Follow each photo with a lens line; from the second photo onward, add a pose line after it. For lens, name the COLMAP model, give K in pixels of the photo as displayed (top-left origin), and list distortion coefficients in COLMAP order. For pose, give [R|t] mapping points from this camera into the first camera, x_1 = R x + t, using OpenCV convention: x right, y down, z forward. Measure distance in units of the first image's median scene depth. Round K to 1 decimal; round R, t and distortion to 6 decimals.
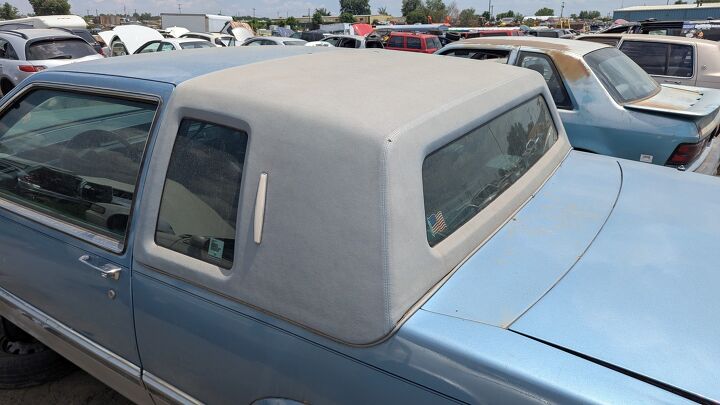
lens RADIAL K [[516.6, 0, 359.0], [0, 516.6, 204.0], [0, 0, 1]] dist [0.061567, -0.052116]
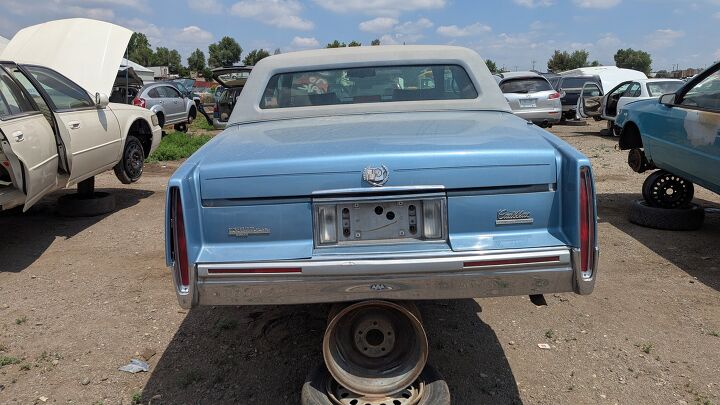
lens RADIAL K [[516.6, 0, 358.0], [0, 516.6, 197.8], [0, 0, 1]] dist [0.061567, -0.052116]
pose [[0.546239, 0.174314, -0.819291, 0.721973], [-0.262285, 0.964513, 0.030341, 0.087107], [0.795506, 0.198314, 0.572575, 0.015551]]
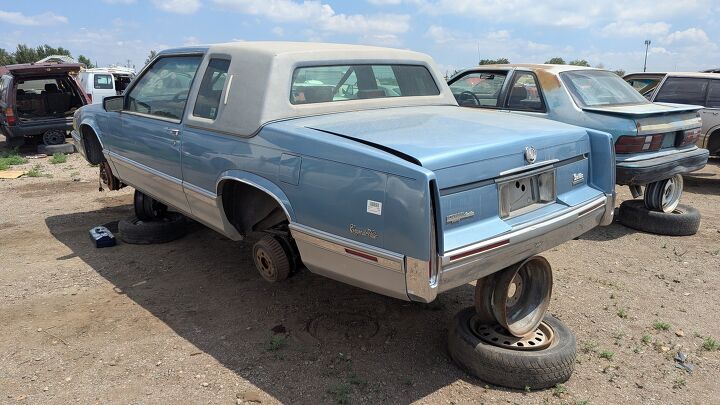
lens RADIAL K [[516.6, 0, 358.5], [0, 516.6, 208.3], [0, 0, 1]] dist [0.061567, -0.052116]
pose [[0.966921, 0.071423, -0.244873, 0.296416], [-0.095595, 0.991498, -0.088277, 0.208125], [0.236486, 0.108766, 0.965528, -0.313201]]
